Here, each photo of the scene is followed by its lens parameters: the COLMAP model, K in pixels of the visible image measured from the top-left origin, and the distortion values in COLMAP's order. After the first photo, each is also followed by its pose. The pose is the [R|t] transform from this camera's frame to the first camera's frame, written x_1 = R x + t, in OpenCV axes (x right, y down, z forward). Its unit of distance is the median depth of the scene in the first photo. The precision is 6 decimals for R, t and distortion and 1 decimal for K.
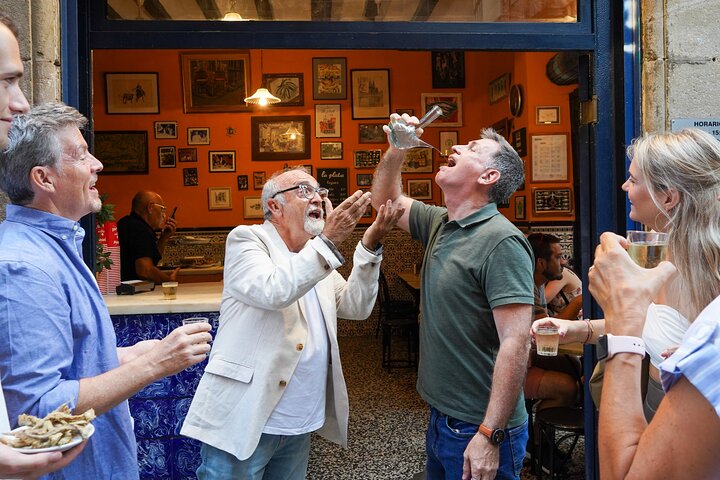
lens RADIAL K [[622.2, 0, 337.6], [0, 622.2, 212.5], [0, 0, 1]] dist [-0.027727, 0.037986]
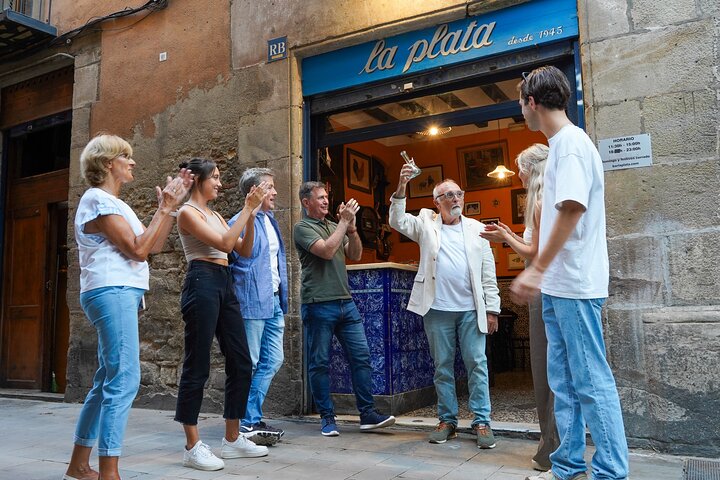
lens RADIAL K [[622.2, 0, 355.5], [0, 622.2, 246.8], [0, 0, 1]] dist [-0.027727, 0.037986]
pose [[0.829427, -0.056164, -0.555785, 0.303015], [-0.003591, 0.994376, -0.105844, 0.100166], [0.558604, 0.089786, 0.824561, -0.222726]]
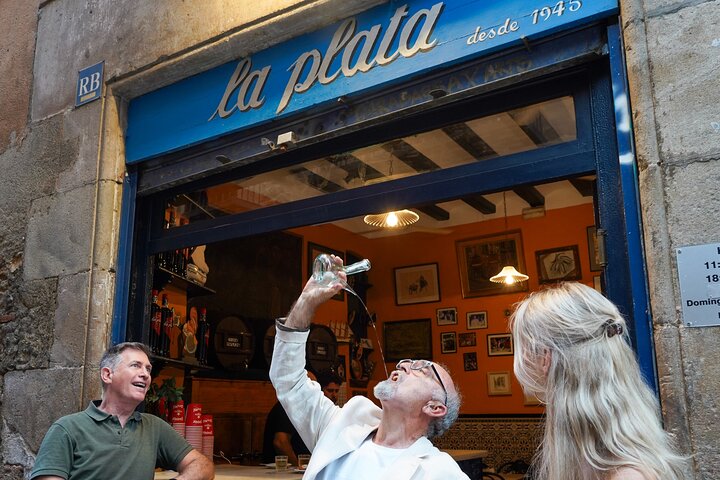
lens RADIAL K [[622.2, 0, 361.8], [0, 622.2, 282.8], [0, 0, 1]] dist [-0.027727, 0.037986]
pose [[0.803110, -0.100556, -0.587285, 0.221145], [-0.011560, 0.982841, -0.184091, 0.003451], [0.595719, 0.154634, 0.788167, 0.097810]]
